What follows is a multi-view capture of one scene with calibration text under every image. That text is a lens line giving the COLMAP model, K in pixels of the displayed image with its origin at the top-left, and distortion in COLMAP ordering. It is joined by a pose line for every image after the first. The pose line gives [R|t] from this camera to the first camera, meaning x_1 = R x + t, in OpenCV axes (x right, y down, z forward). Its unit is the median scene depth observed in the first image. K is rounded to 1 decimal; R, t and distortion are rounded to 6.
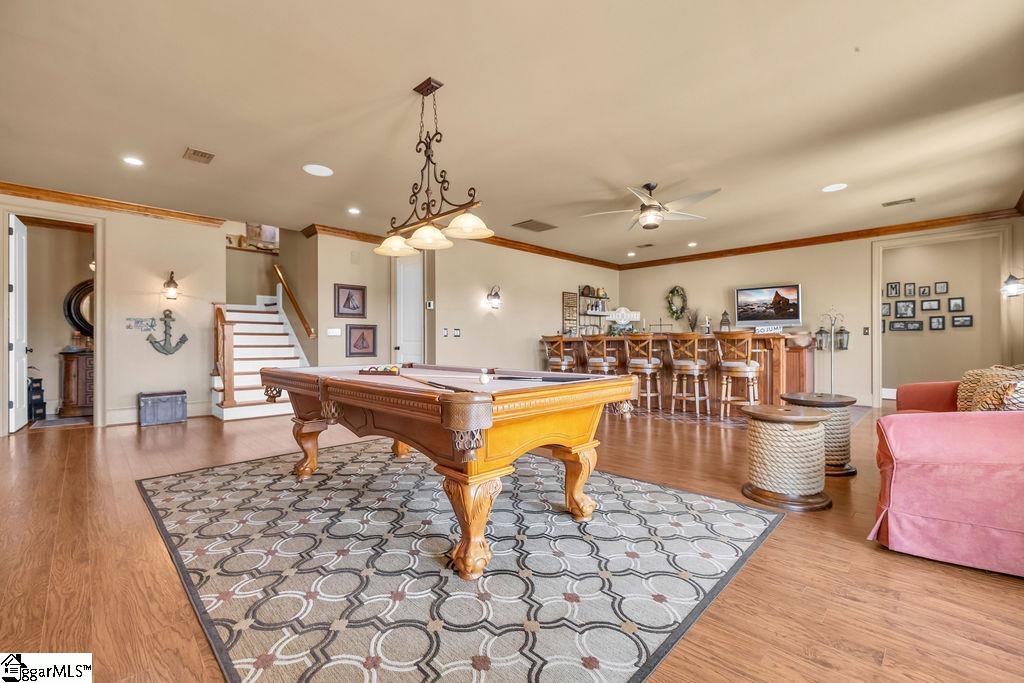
lens RADIAL K [[434.8, 0, 515.5], [0, 434.8, 342.0], [0, 0, 1]] dist [-0.001240, -0.000202]
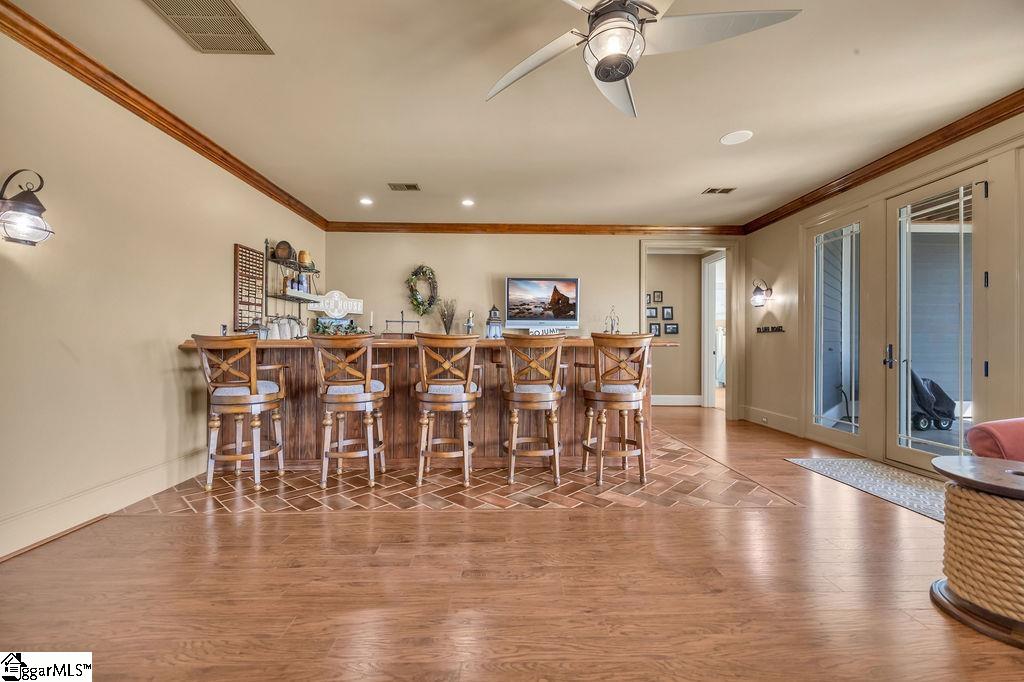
lens RADIAL K [[434.8, 0, 515.5], [0, 434.8, 341.5], [0, 0, 1]] dist [-0.001240, -0.000202]
pose [[0.695373, 0.007011, 0.718615, -0.020965], [-0.005178, 0.999975, -0.004745, -0.007689], [-0.718630, -0.000422, 0.695392, 0.468914]]
